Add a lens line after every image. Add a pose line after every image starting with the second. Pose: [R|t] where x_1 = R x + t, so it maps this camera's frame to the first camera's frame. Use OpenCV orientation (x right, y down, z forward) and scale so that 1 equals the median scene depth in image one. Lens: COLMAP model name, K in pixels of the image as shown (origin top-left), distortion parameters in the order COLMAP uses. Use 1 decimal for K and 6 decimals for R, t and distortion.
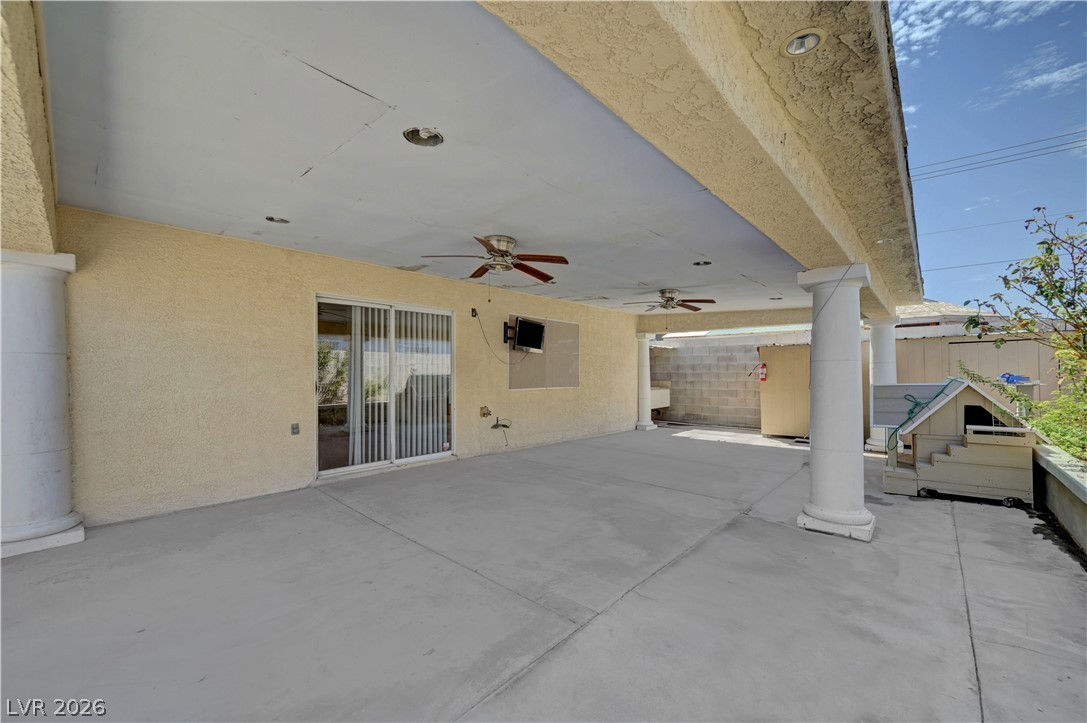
lens RADIAL K [[428.6, 0, 547.3], [0, 428.6, 369.2], [0, 0, 1]] dist [0.000101, 0.000185]
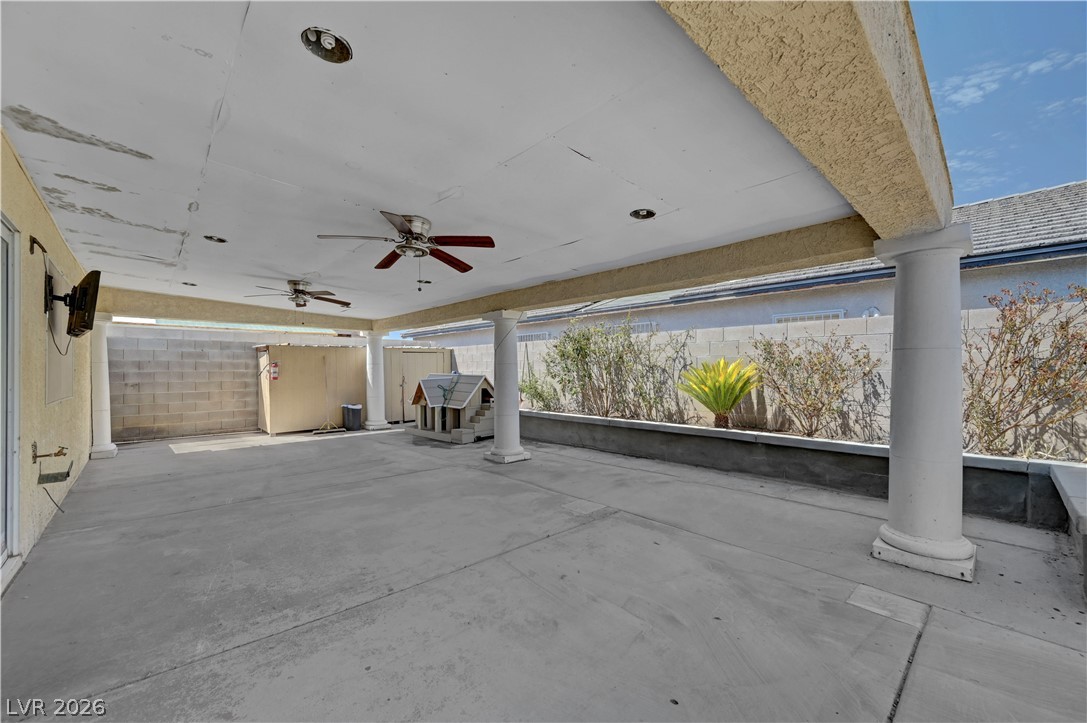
lens RADIAL K [[428.6, 0, 547.3], [0, 428.6, 369.2], [0, 0, 1]] dist [0.000101, 0.000185]
pose [[0.080927, 0.005557, 0.996705, -0.546575], [-0.003554, 0.999980, -0.005287, 0.007015], [-0.996714, -0.003114, 0.080945, 0.368819]]
